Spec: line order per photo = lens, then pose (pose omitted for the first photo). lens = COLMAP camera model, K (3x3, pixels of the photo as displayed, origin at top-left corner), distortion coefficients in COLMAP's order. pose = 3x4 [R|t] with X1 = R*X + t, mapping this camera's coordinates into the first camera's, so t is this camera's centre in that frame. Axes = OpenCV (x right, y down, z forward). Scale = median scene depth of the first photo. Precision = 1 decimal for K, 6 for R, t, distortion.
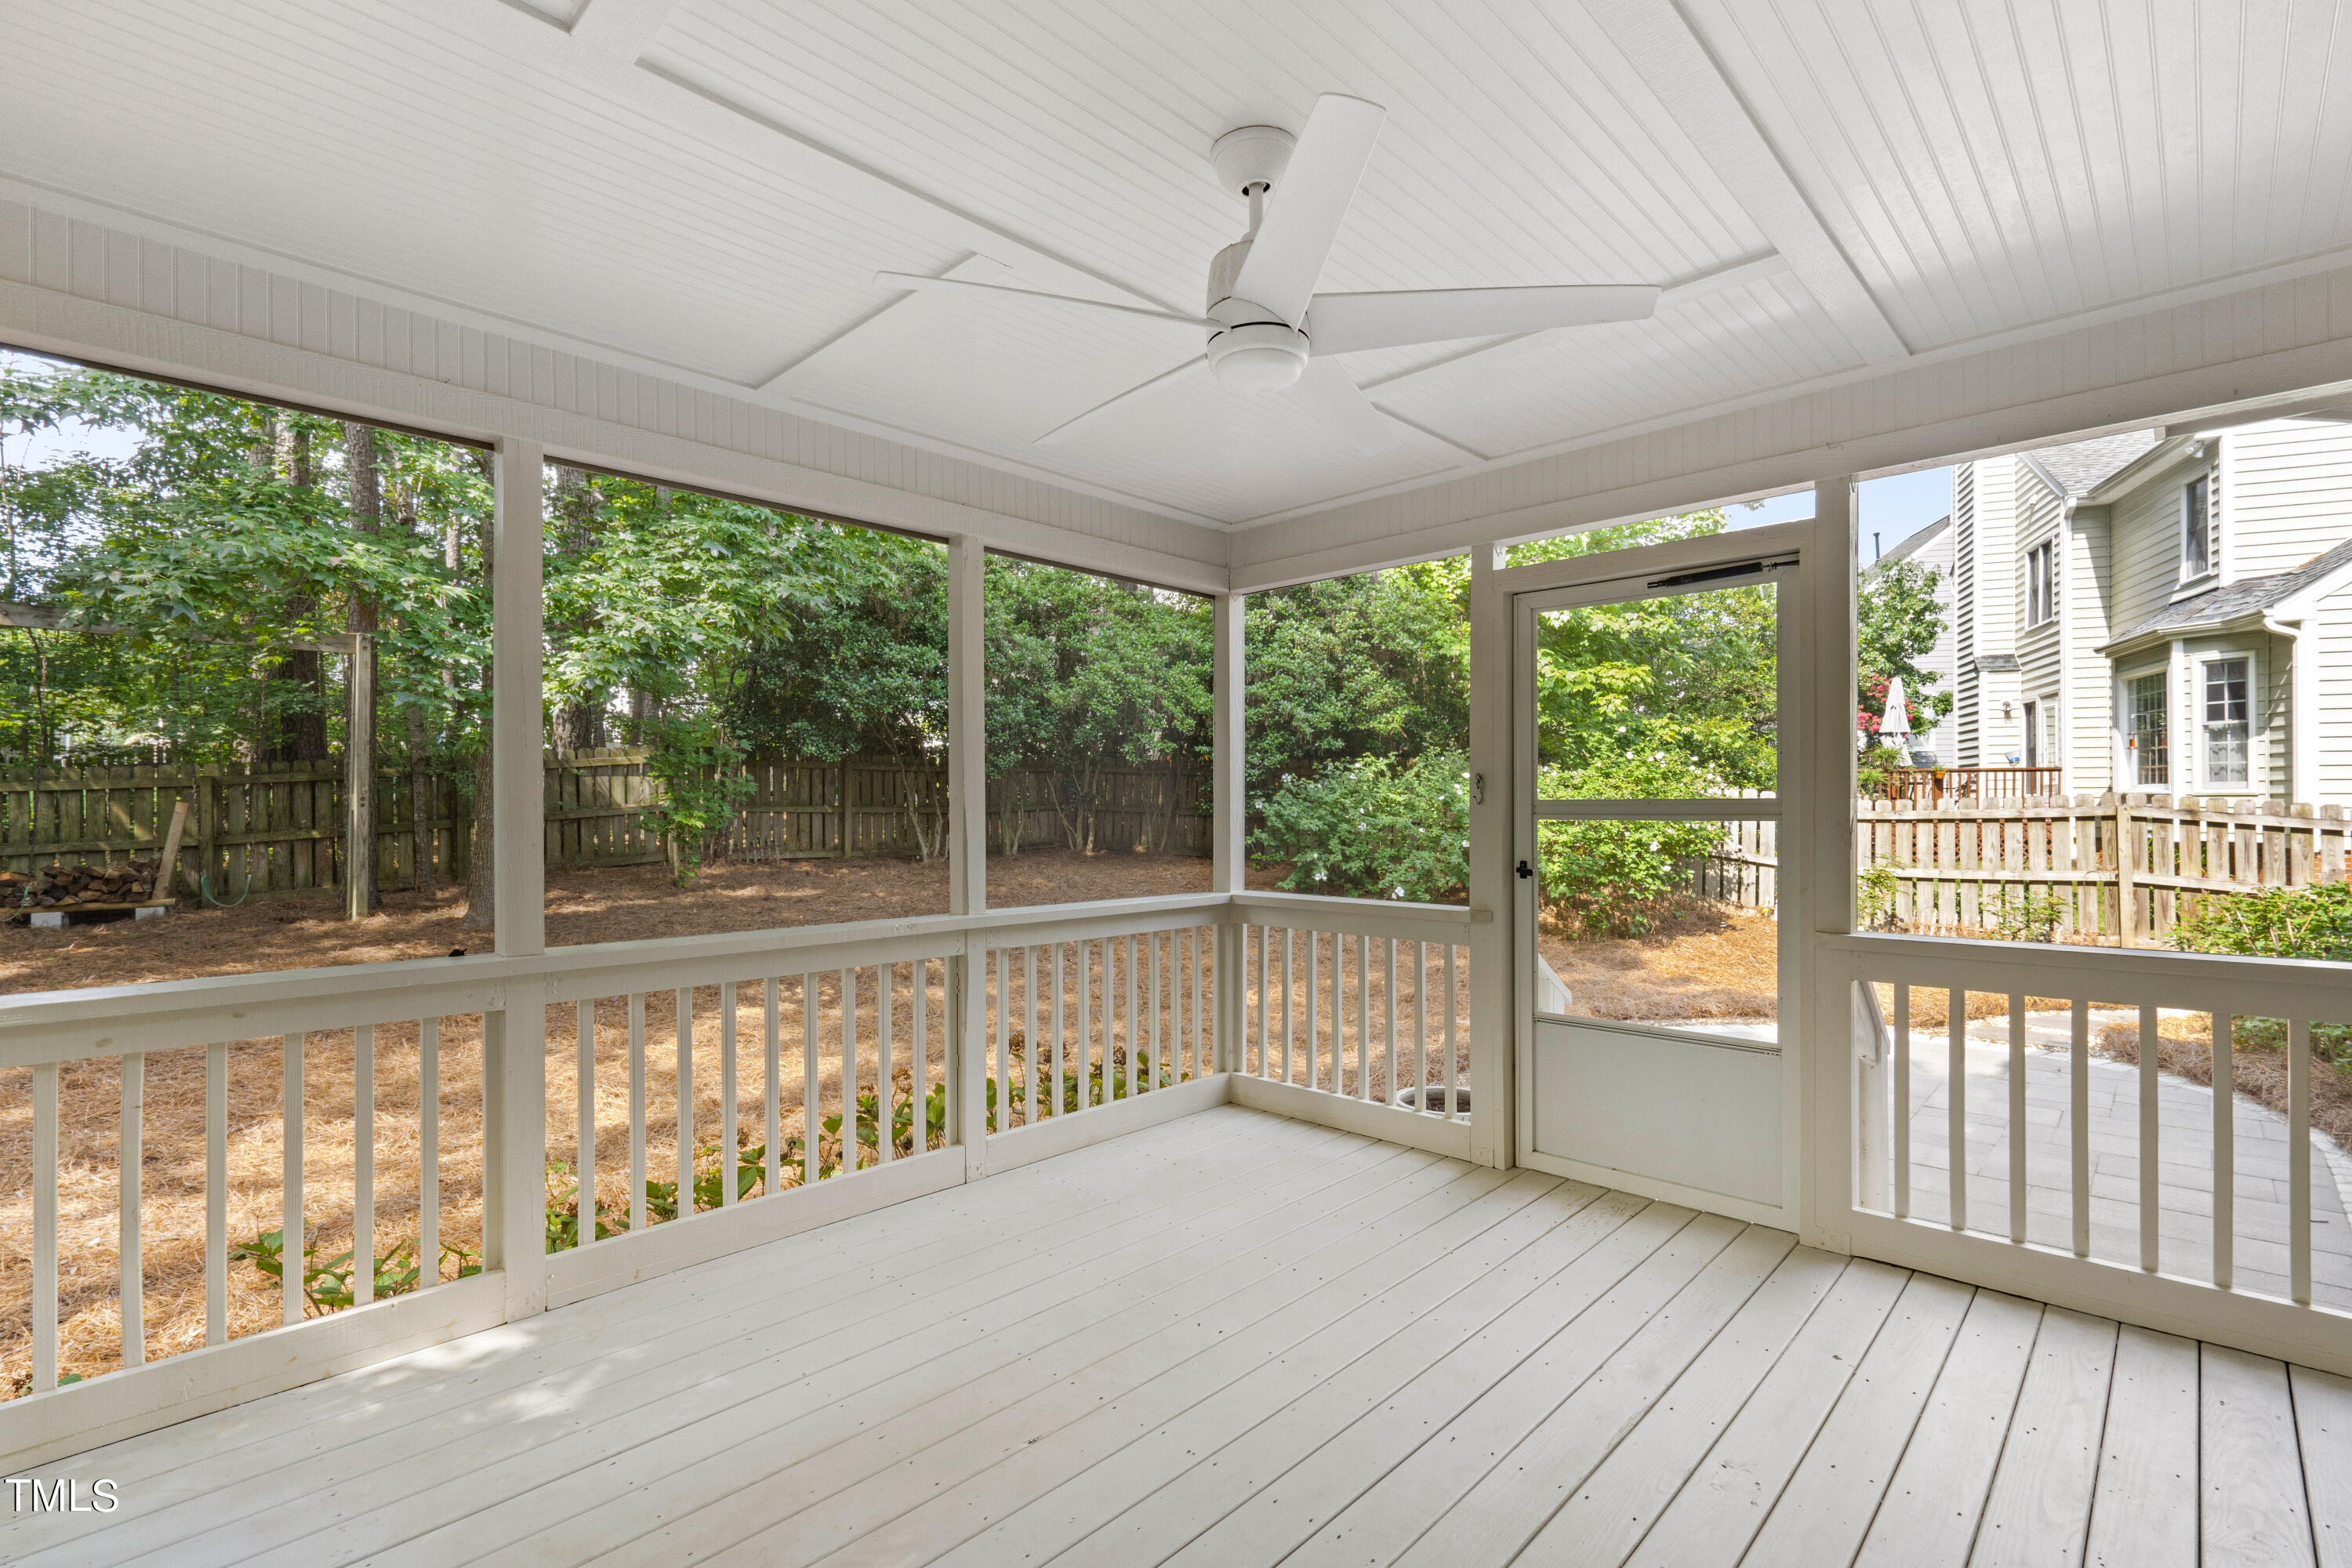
lens RADIAL K [[1079.8, 0, 1184.2], [0, 1079.8, 812.2], [0, 0, 1]] dist [-0.000948, -0.000207]
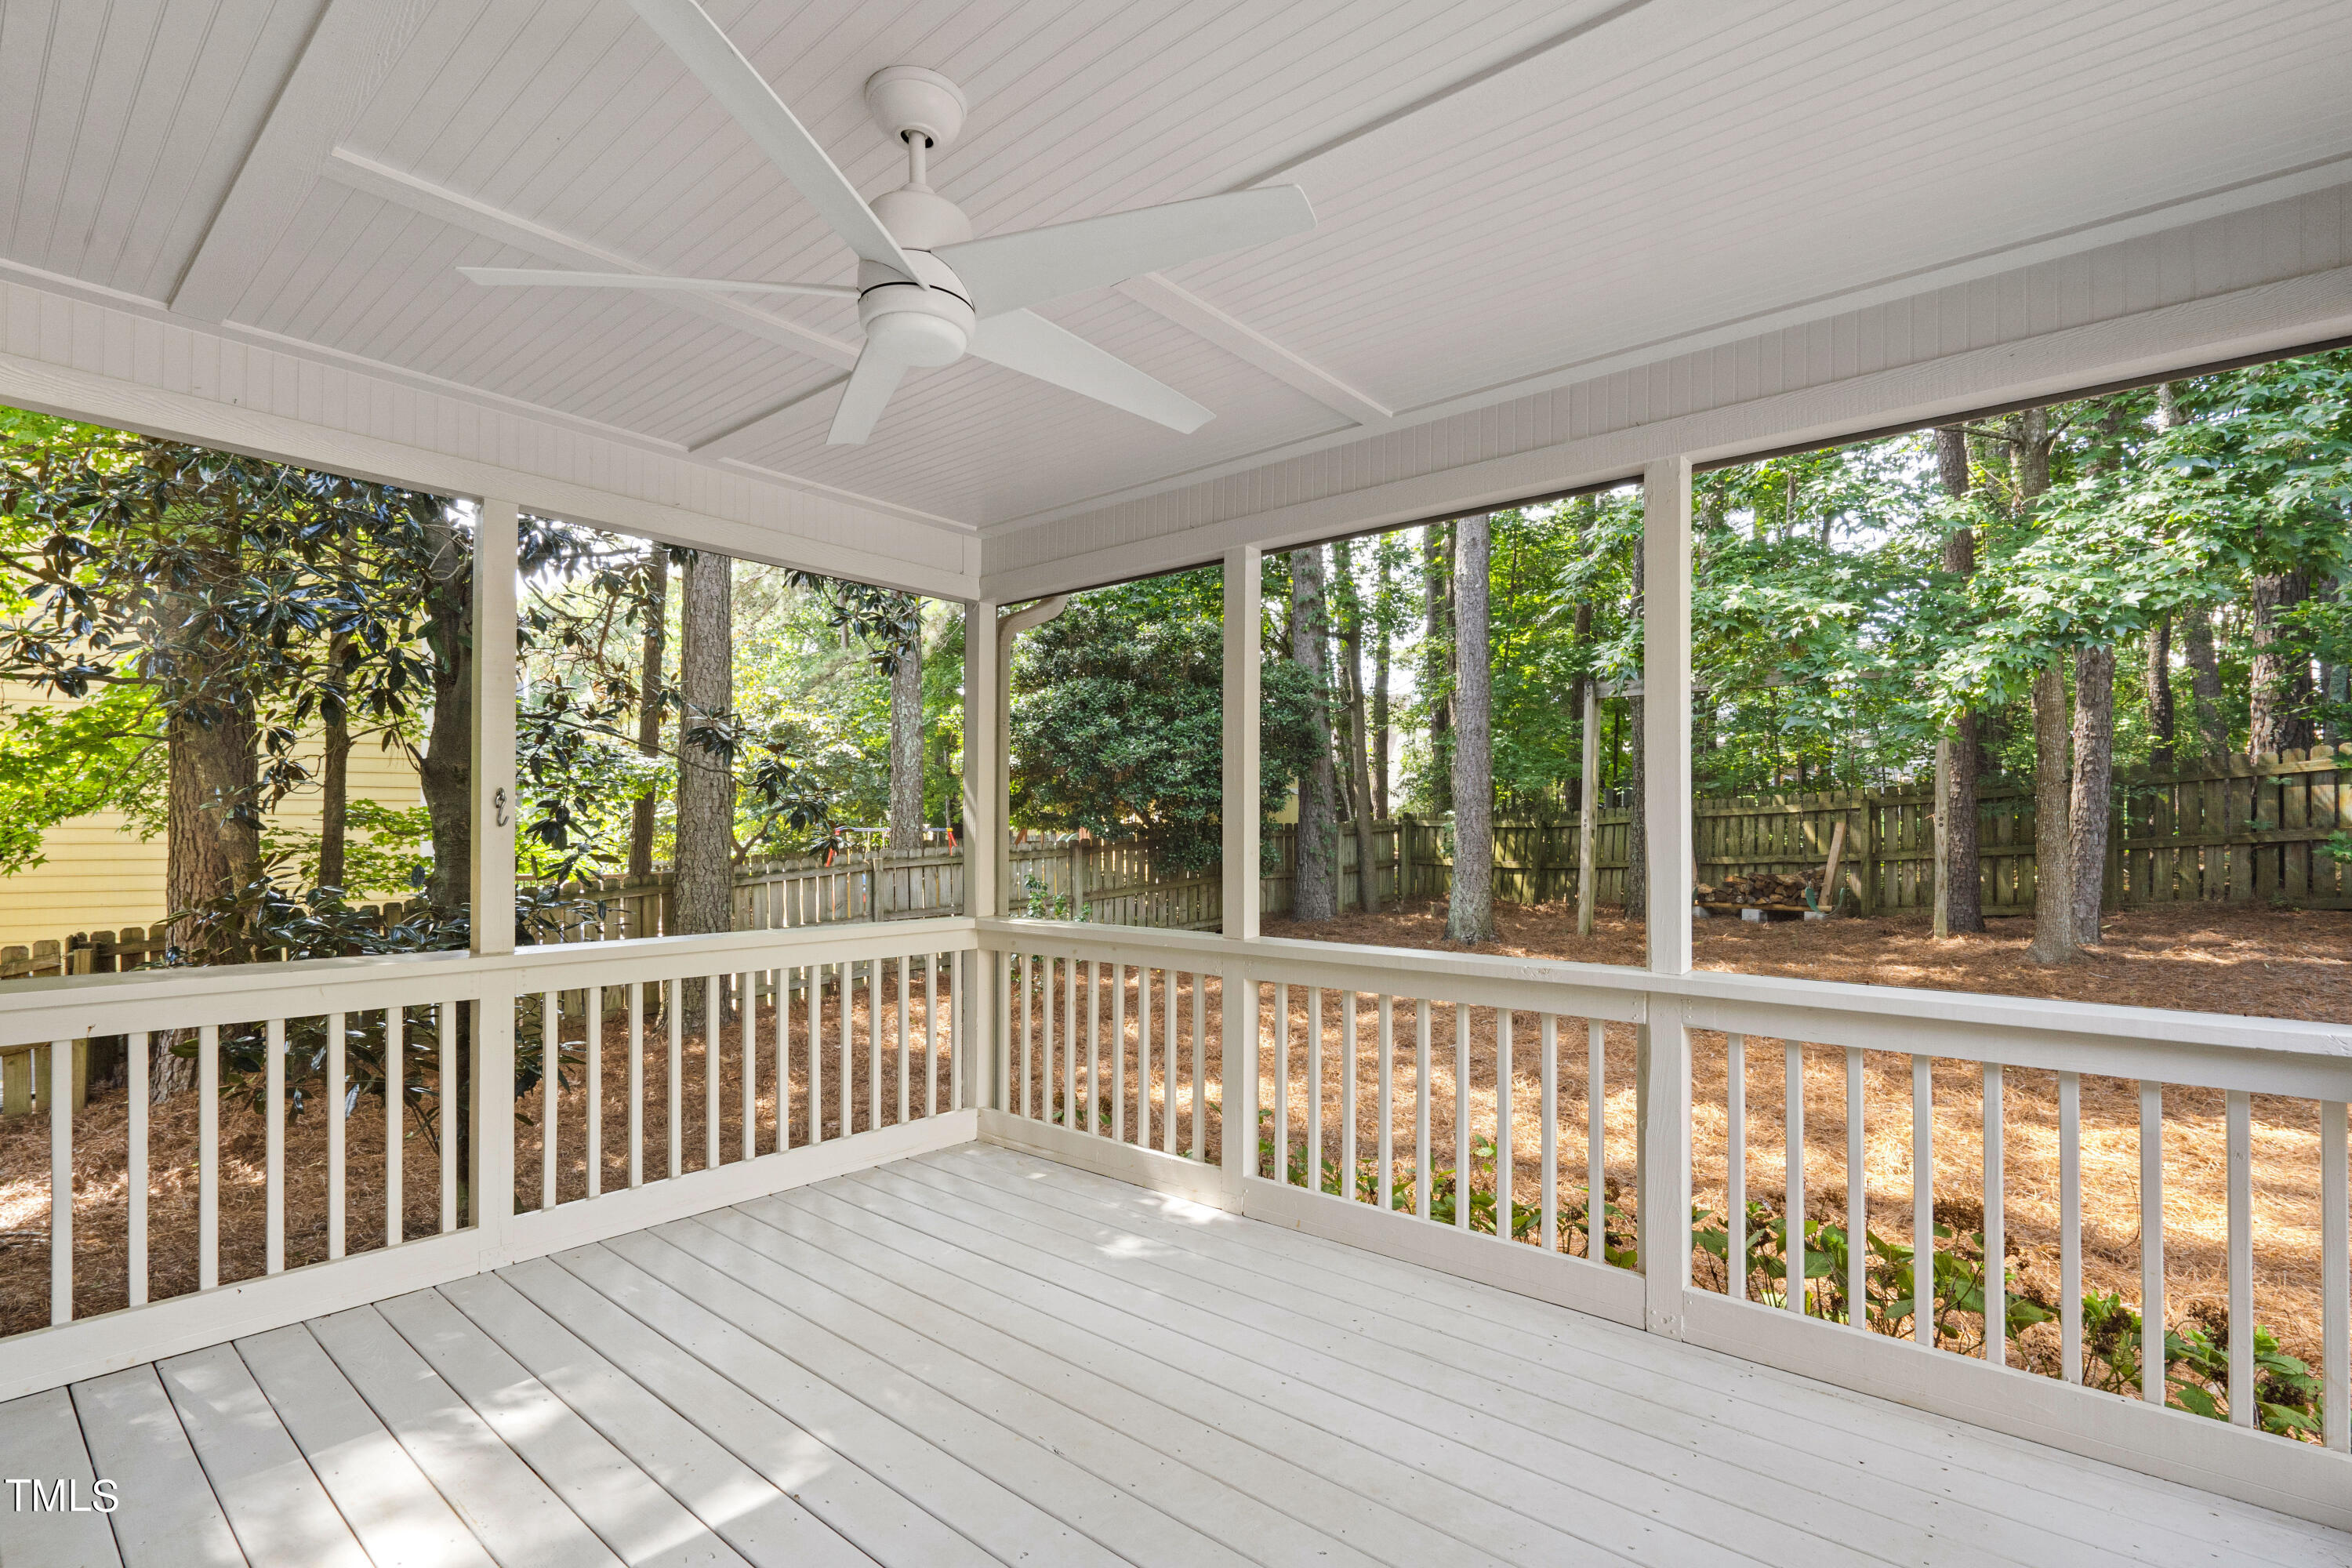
lens RADIAL K [[1108.4, 0, 1173.2], [0, 1108.4, 818.7], [0, 0, 1]] dist [-0.000811, -0.000003]
pose [[0.052632, -0.006629, -0.998592, 0.207168], [-0.010642, 0.999917, -0.007199, 0.003749], [0.998557, 0.011006, 0.052558, 0.252030]]
